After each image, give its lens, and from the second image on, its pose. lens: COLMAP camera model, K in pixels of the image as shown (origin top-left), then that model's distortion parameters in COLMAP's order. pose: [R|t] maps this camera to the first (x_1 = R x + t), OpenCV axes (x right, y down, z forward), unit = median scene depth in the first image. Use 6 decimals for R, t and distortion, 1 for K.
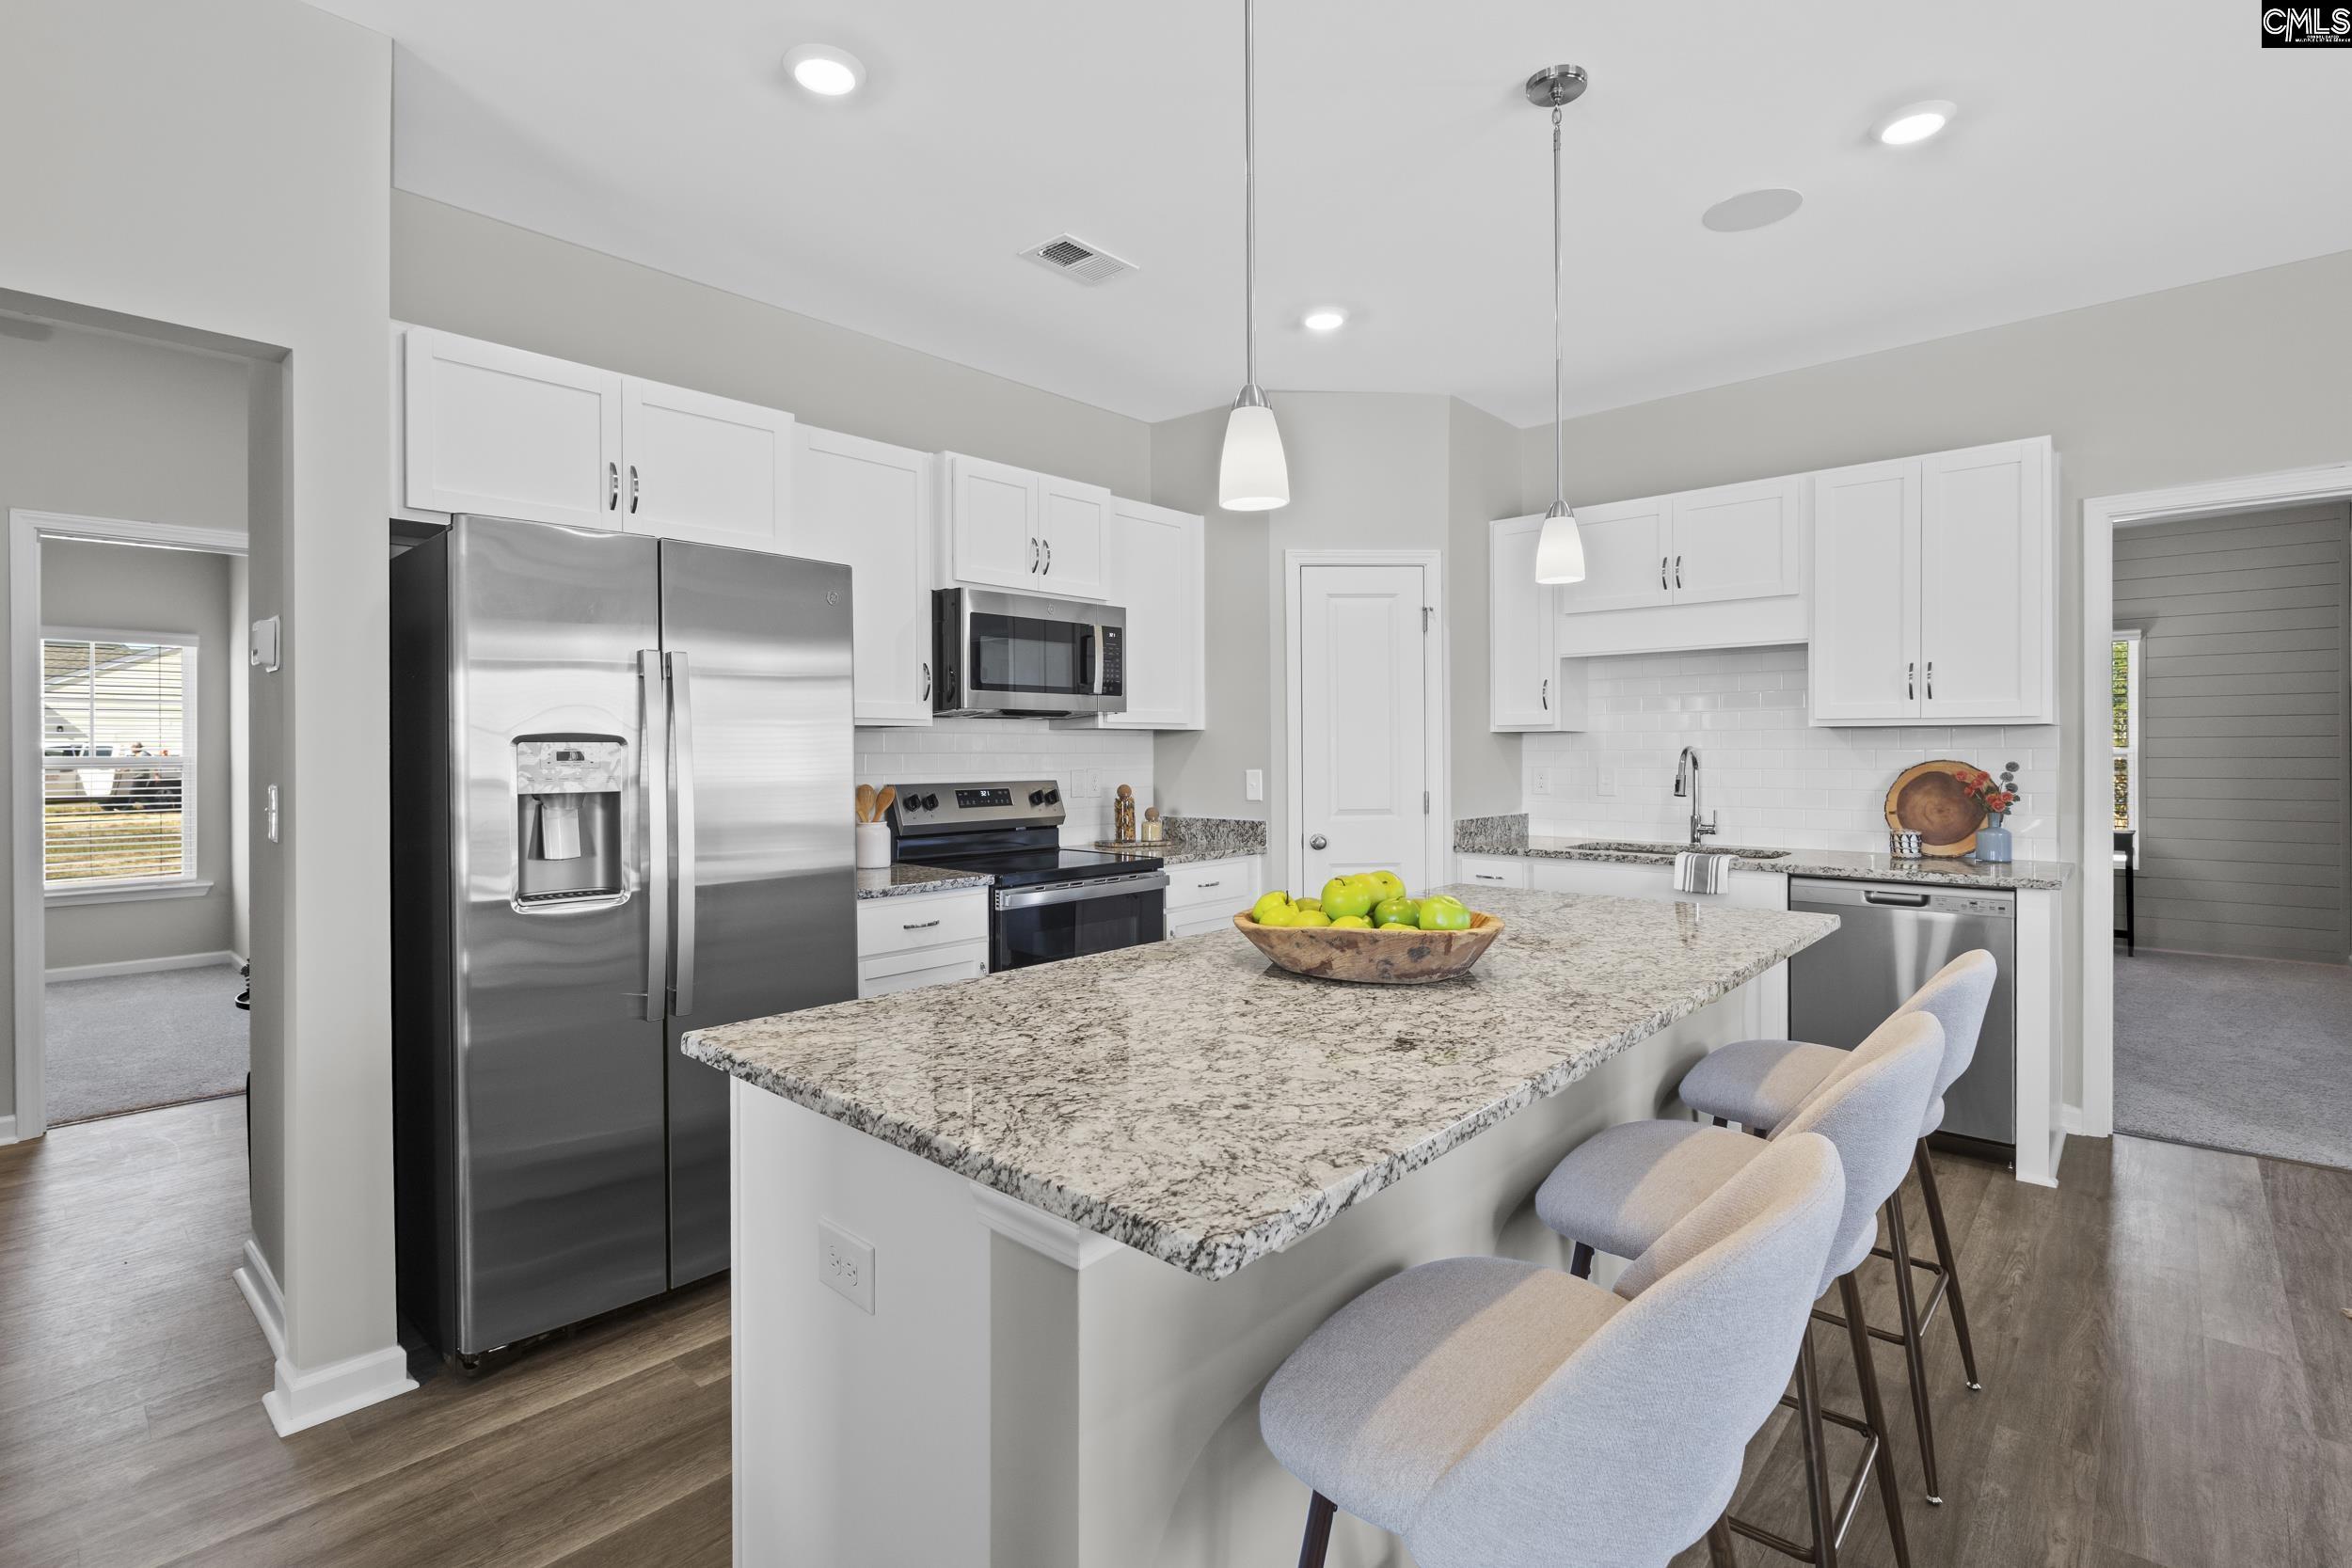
lens RADIAL K [[1082.1, 0, 1177.1], [0, 1082.1, 756.7], [0, 0, 1]] dist [-0.001514, -0.000504]
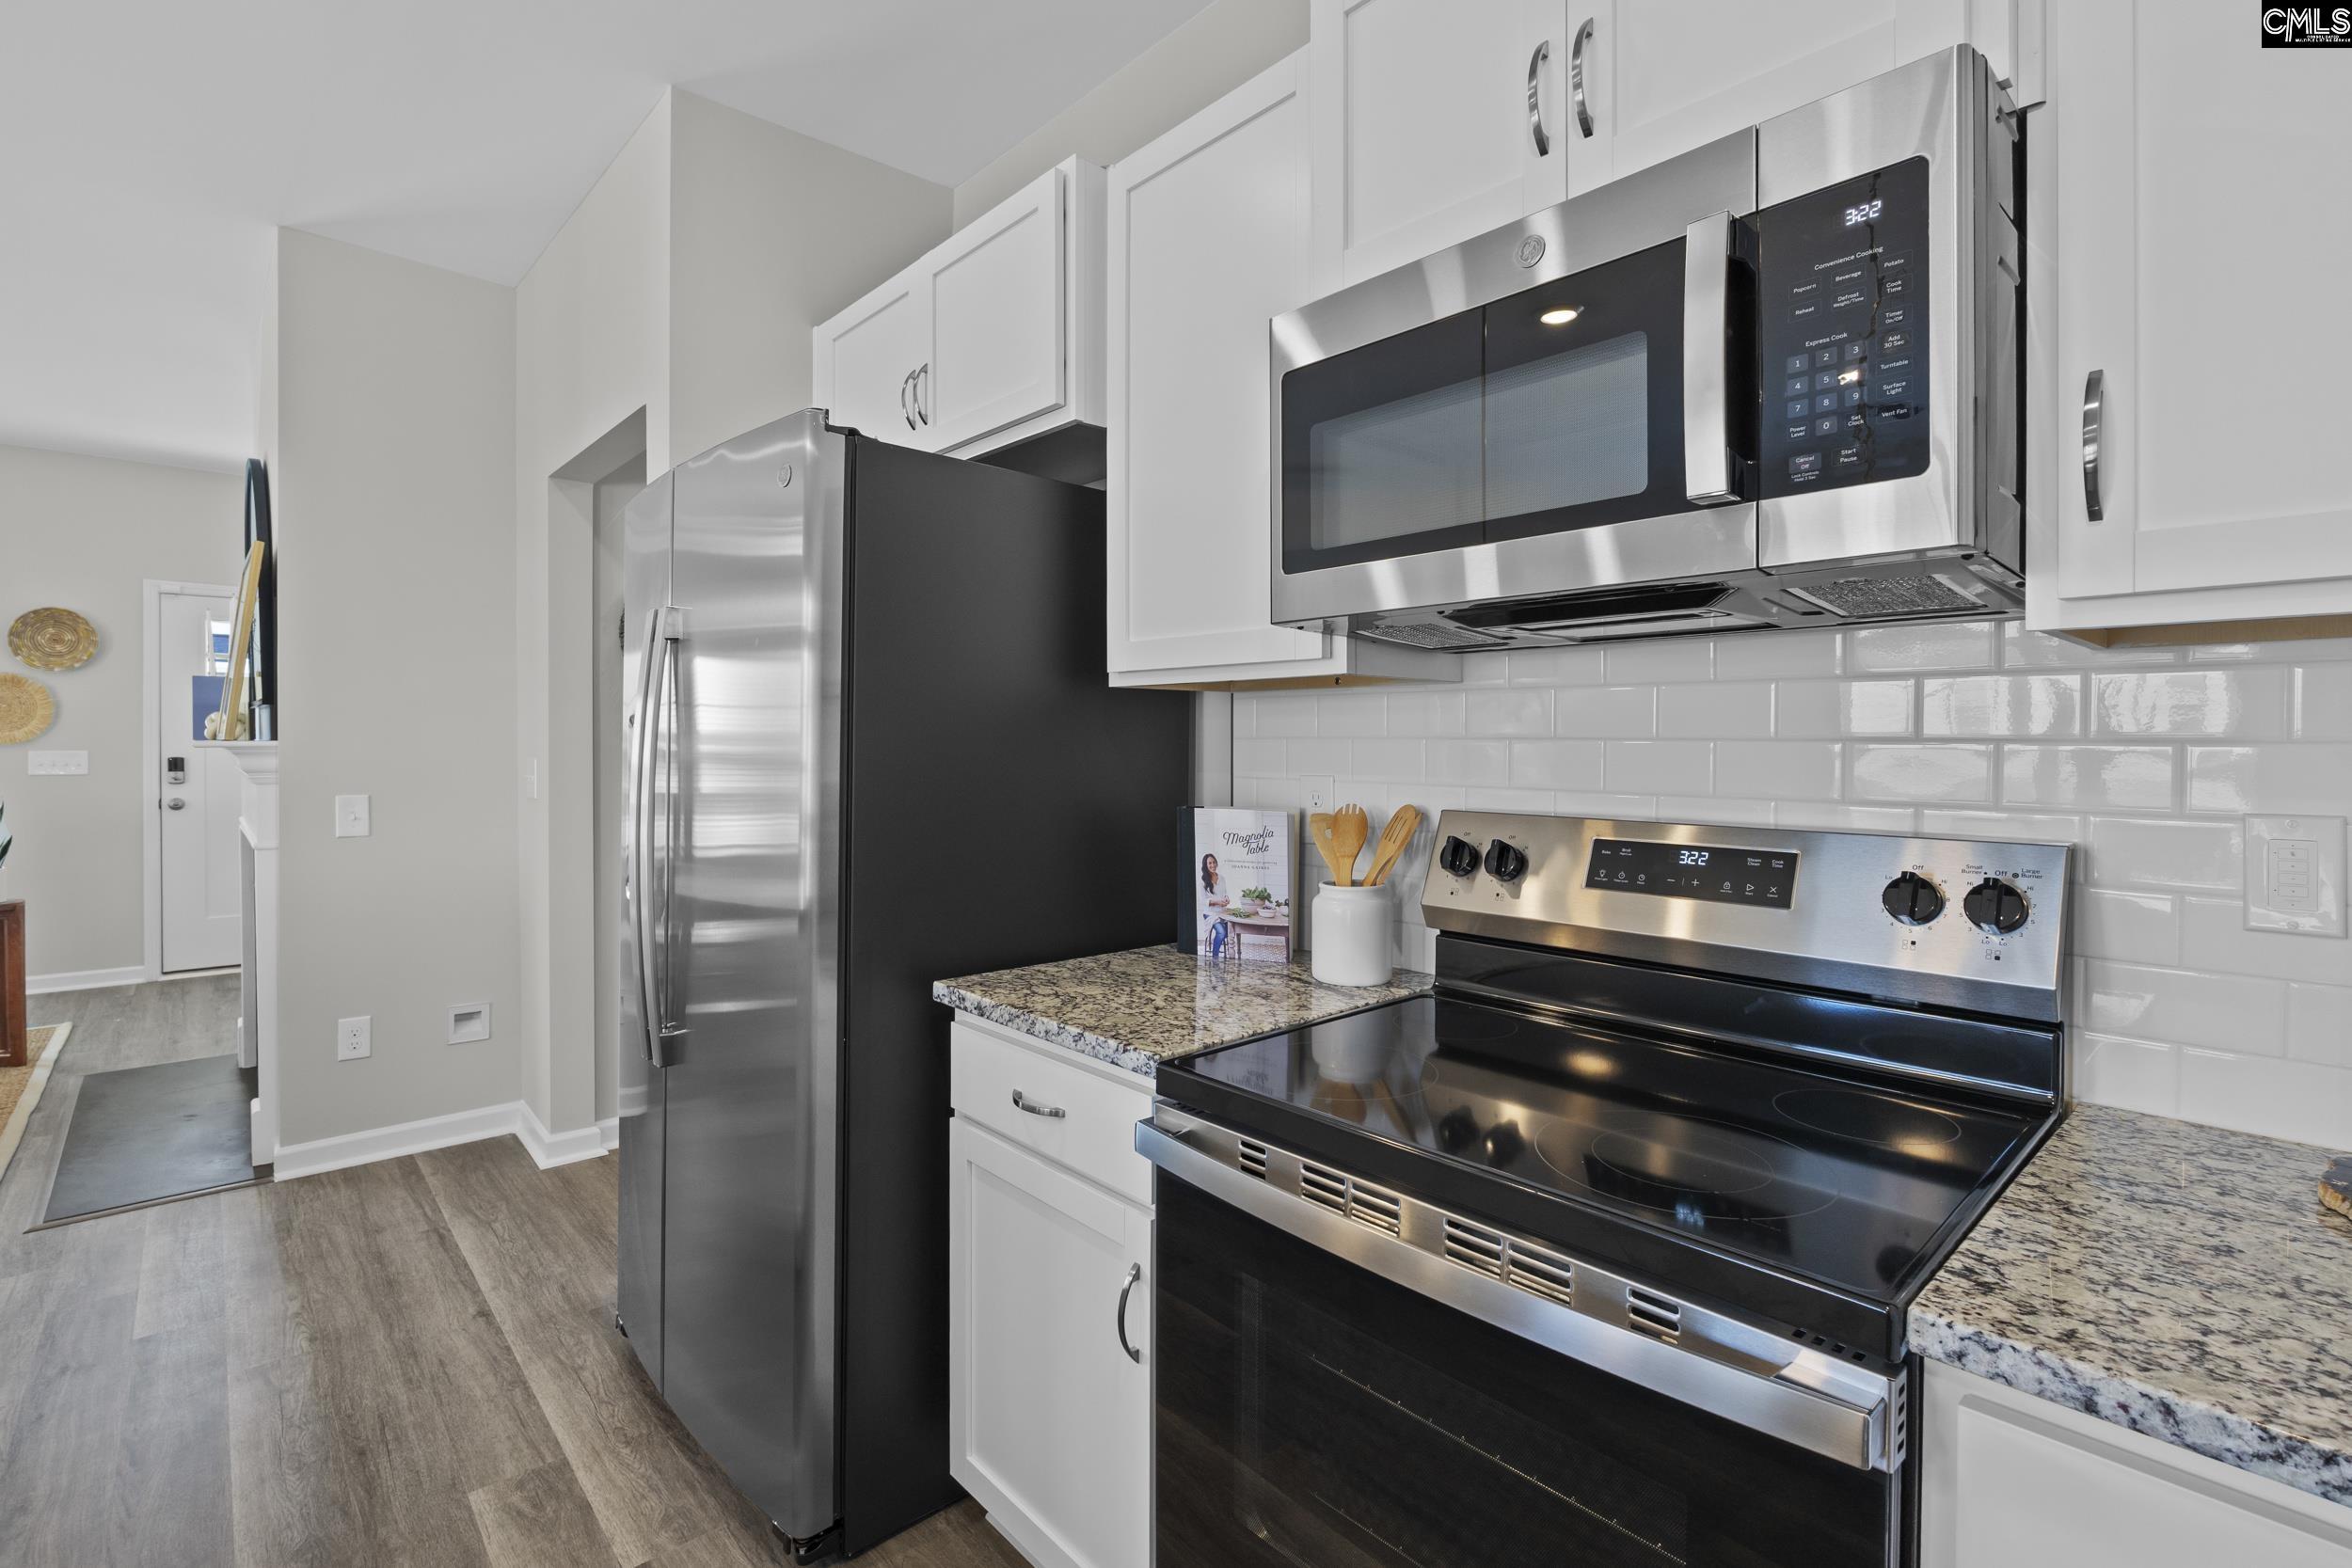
lens RADIAL K [[1082.1, 0, 1177.1], [0, 1082.1, 756.7], [0, 0, 1]] dist [-0.001514, -0.000504]
pose [[-0.100873, 0.008516, -0.994863, 0.185053], [-0.005061, 0.999946, 0.009073, -0.000938], [0.994886, 0.005951, -0.100824, 0.893269]]
